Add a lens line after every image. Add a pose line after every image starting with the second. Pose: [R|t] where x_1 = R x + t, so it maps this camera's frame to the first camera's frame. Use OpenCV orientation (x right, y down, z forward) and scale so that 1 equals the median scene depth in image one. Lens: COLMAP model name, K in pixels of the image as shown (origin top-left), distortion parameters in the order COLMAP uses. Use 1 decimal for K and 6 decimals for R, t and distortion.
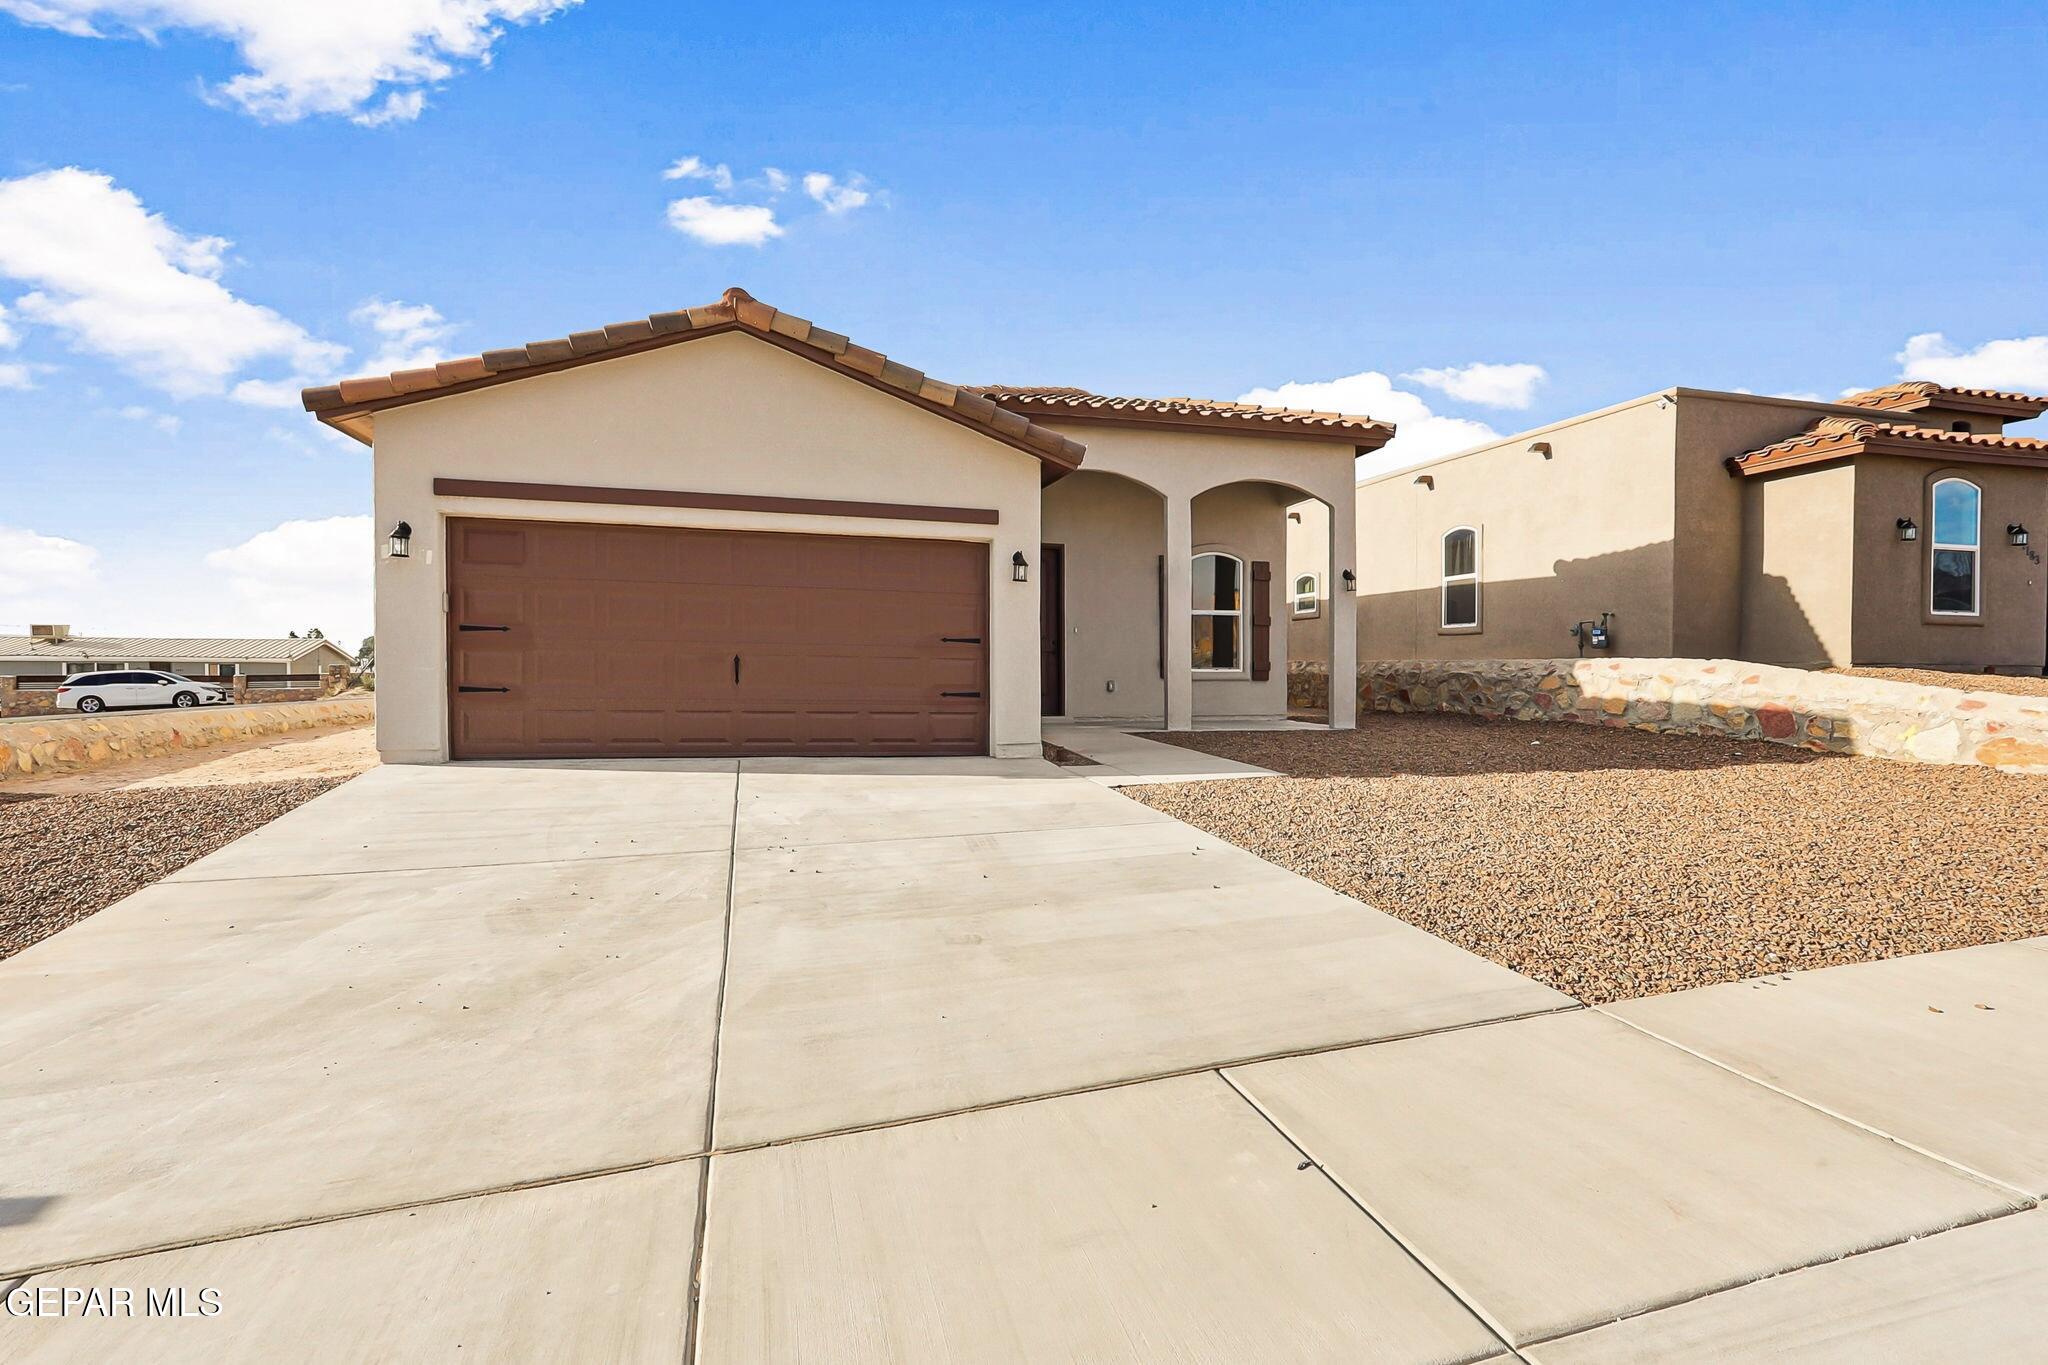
lens RADIAL K [[975.6, 0, 1024.0], [0, 975.6, 659.9], [0, 0, 1]] dist [0.002105, 0.000433]
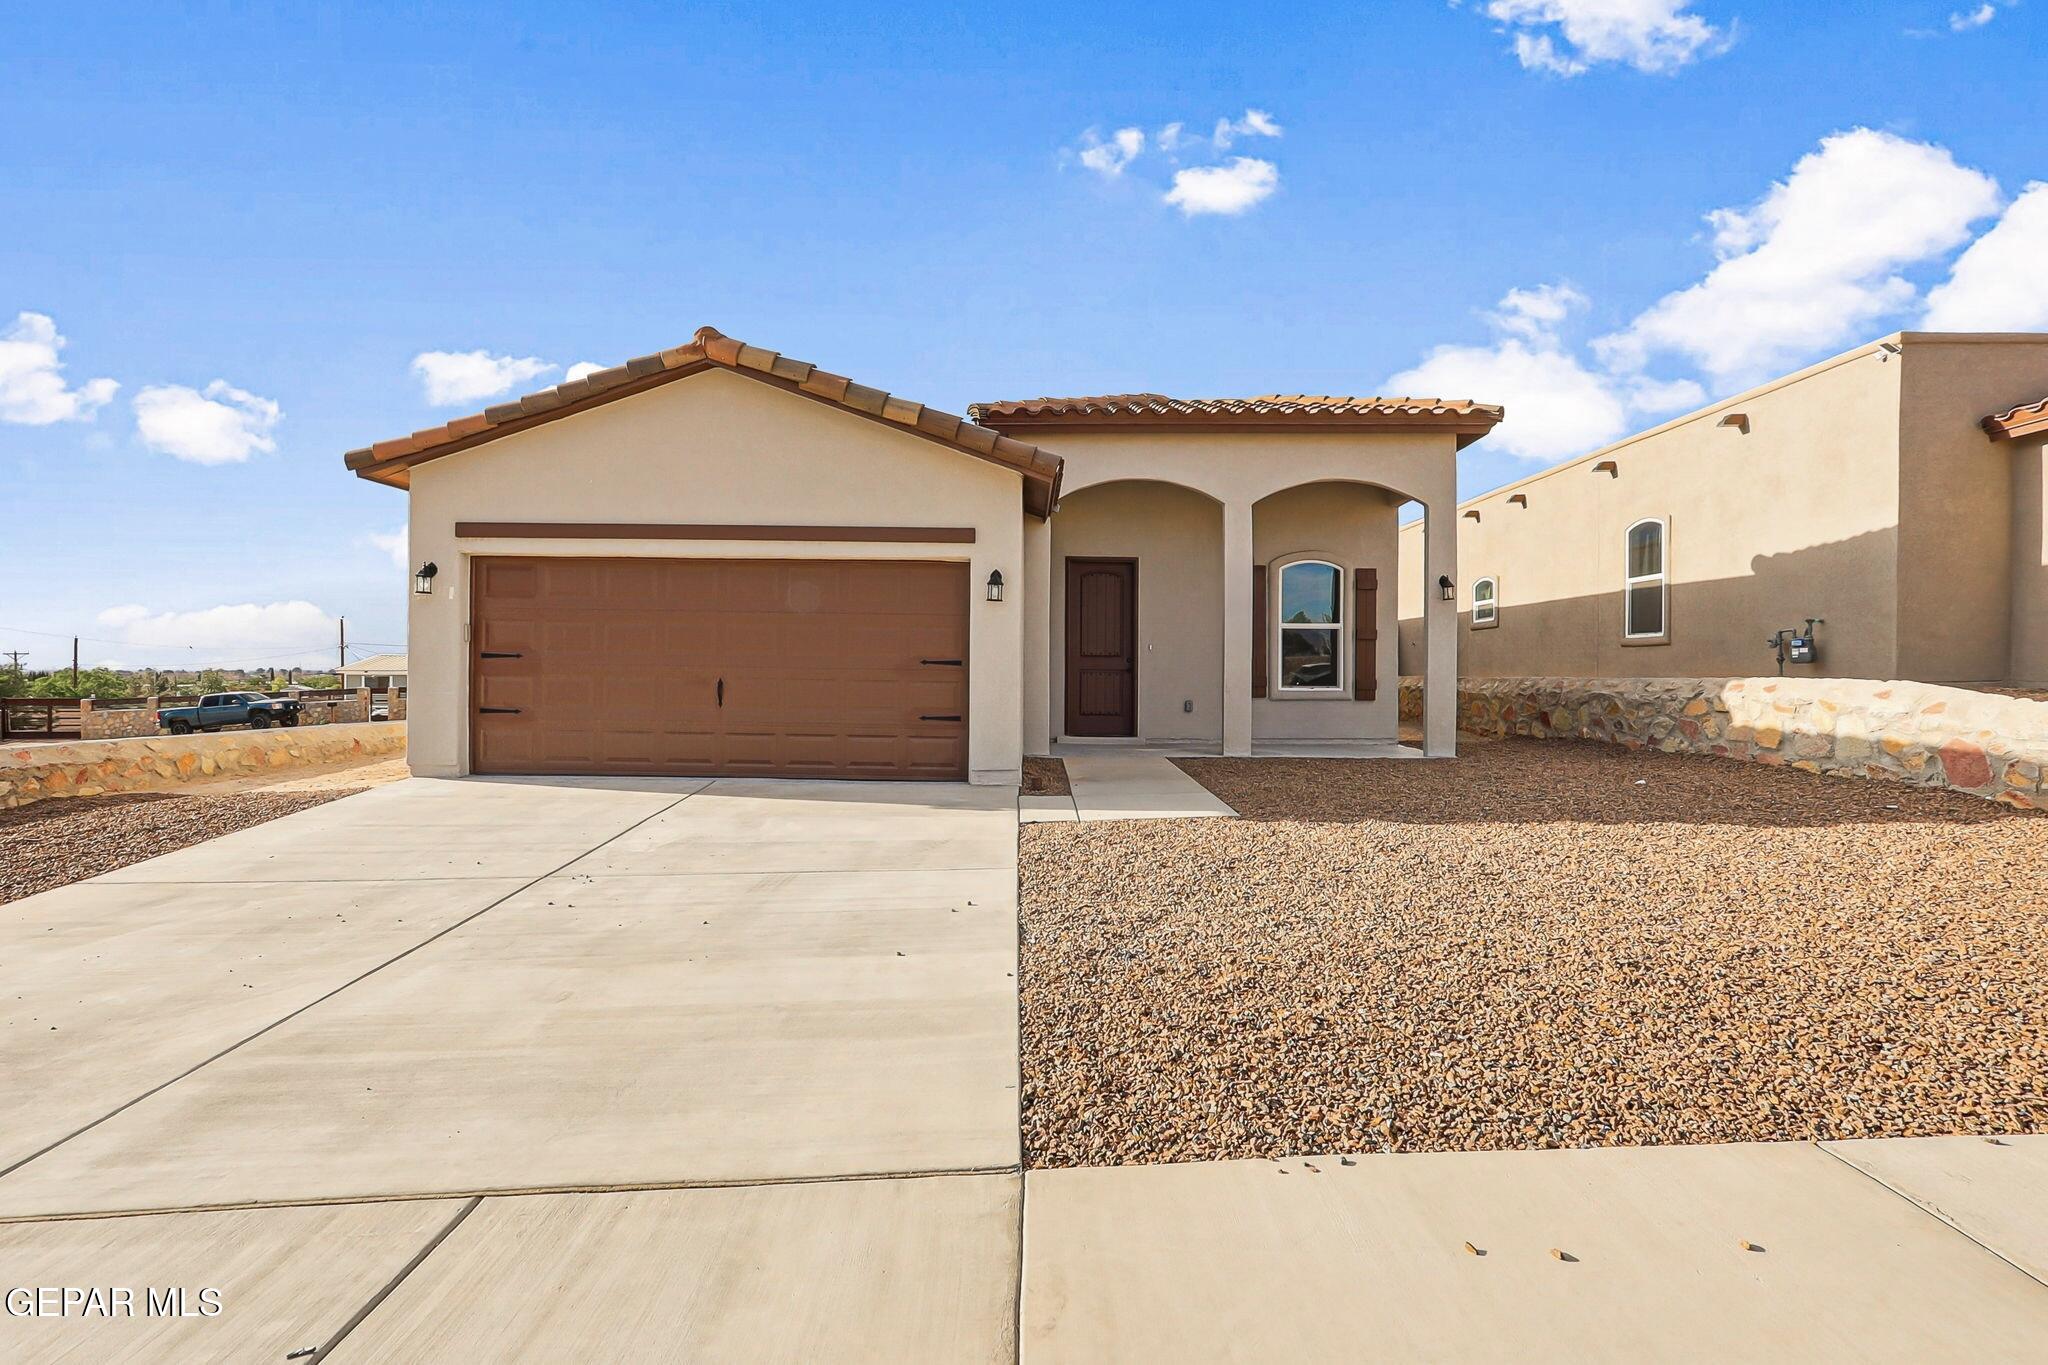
lens RADIAL K [[959.1, 0, 1029.3], [0, 959.1, 659.6], [0, 0, 1]] dist [-0.000089, 0.001437]
pose [[0.964438, -0.006021, -0.264239, 0.245323], [0.003292, 0.999937, -0.010767, -0.011179], [0.264287, 0.009514, 0.964397, 0.086441]]
